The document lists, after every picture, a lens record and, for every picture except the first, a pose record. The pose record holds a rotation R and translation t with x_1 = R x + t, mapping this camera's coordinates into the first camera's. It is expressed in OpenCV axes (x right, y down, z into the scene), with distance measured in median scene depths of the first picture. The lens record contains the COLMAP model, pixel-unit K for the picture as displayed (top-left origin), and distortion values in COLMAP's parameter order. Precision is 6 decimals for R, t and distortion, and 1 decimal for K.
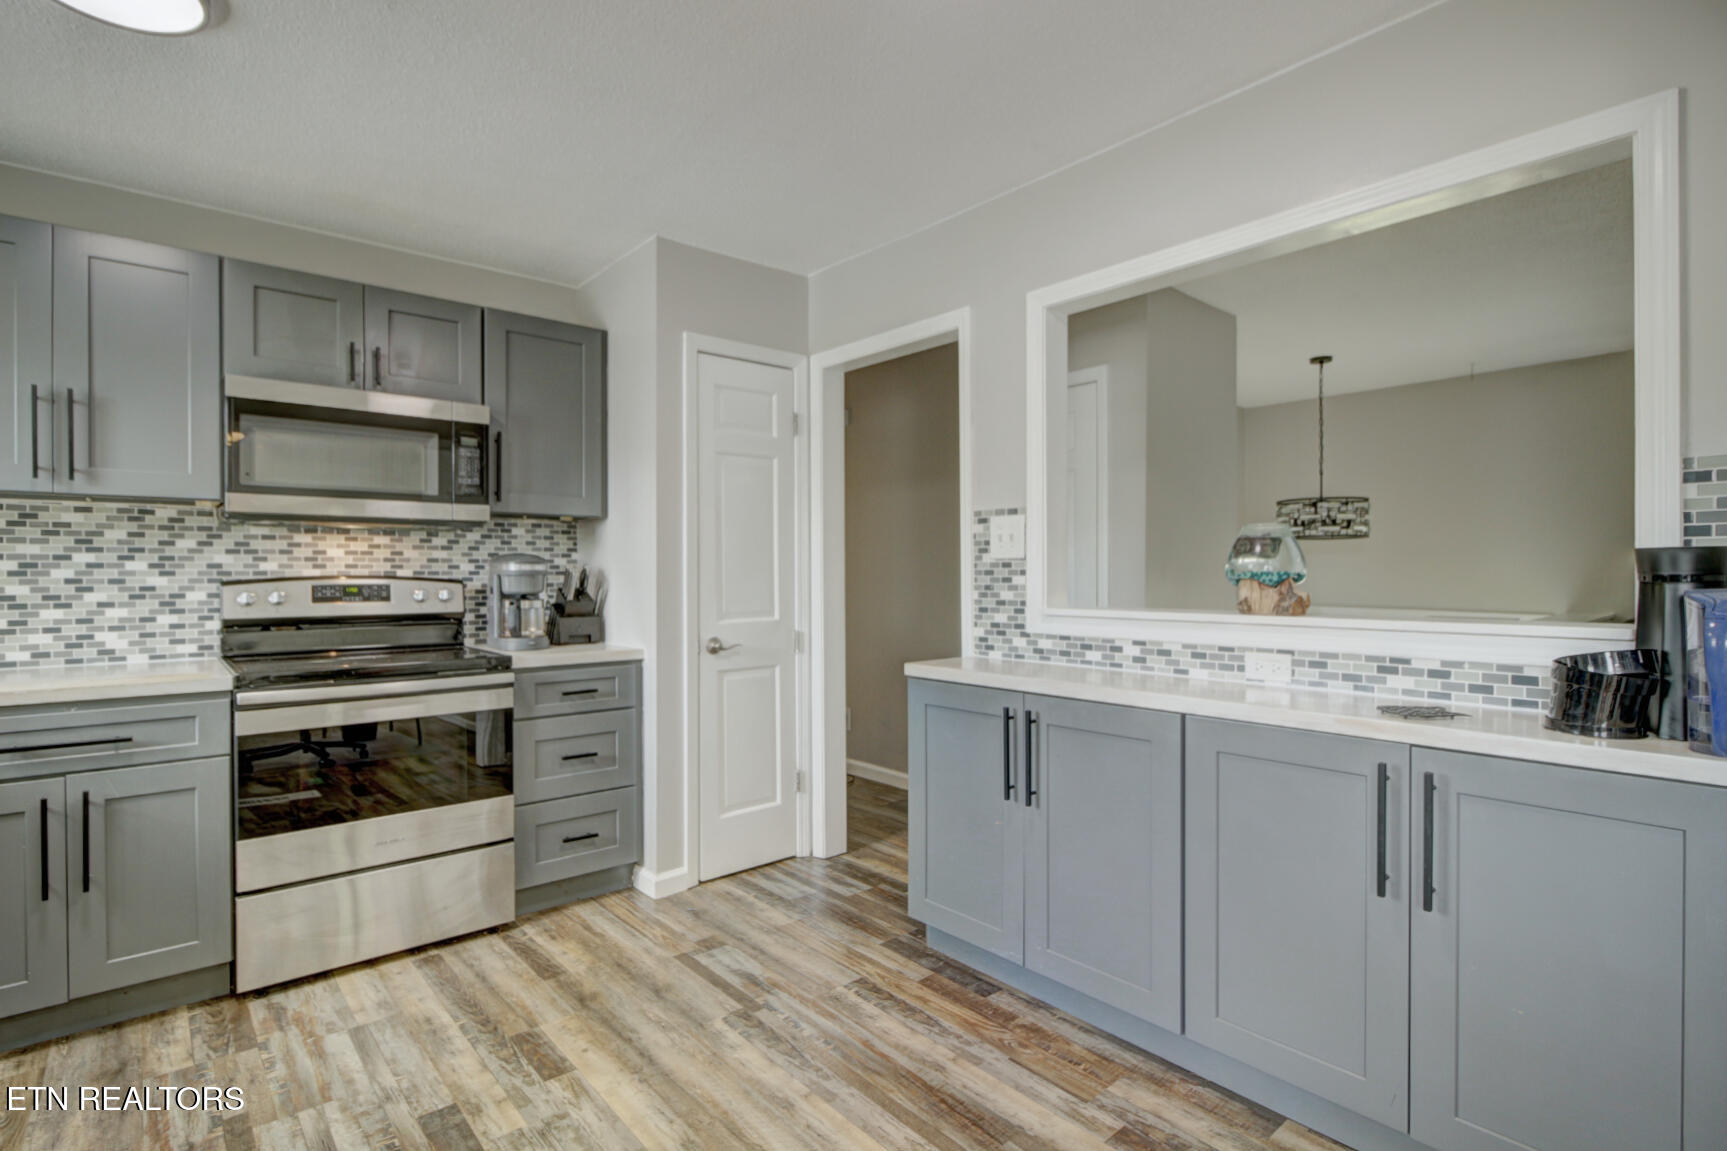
lens RADIAL K [[835.0, 0, 863.5], [0, 835.0, 575.5], [0, 0, 1]] dist [-0.000715, -0.001263]
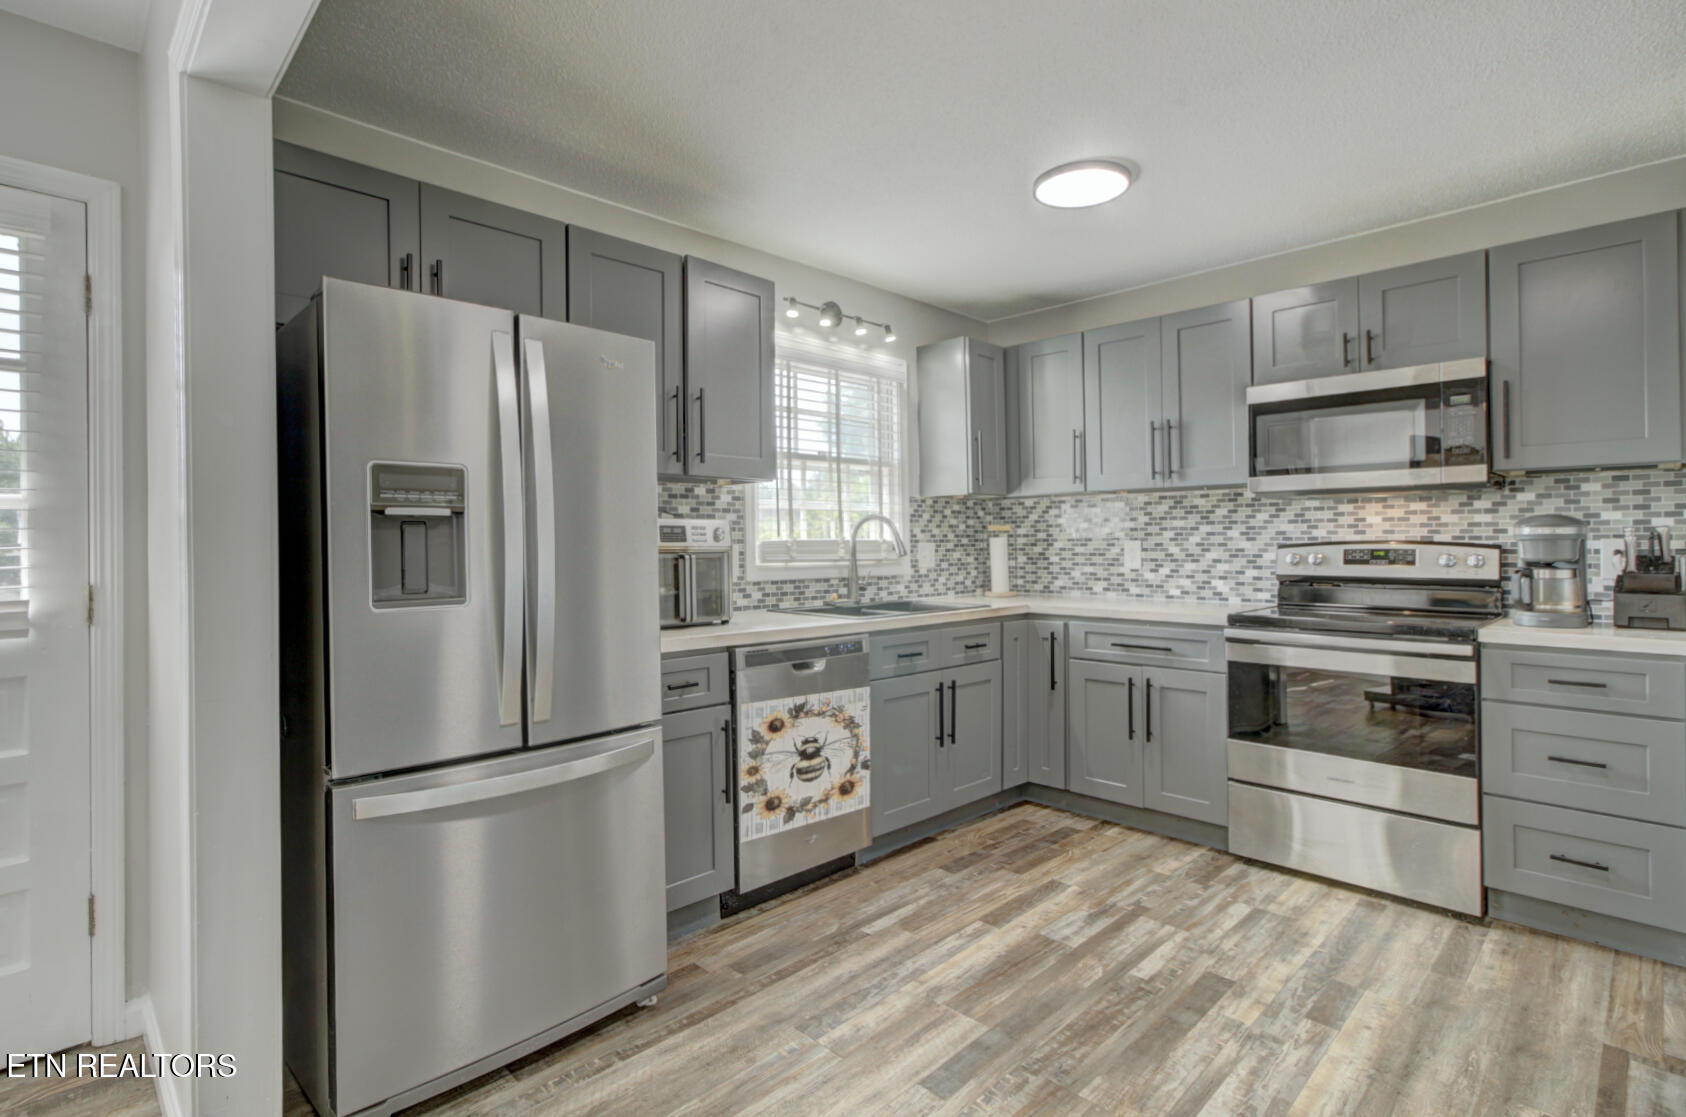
lens RADIAL K [[809.2, 0, 832.5], [0, 809.2, 546.4], [0, 0, 1]] dist [0.004760, 0.000418]
pose [[0.064894, 0.006331, -0.997872, 0.428527], [0.001286, 0.999979, 0.006428, 0.000154], [0.997891, -0.001700, 0.064885, 0.237240]]
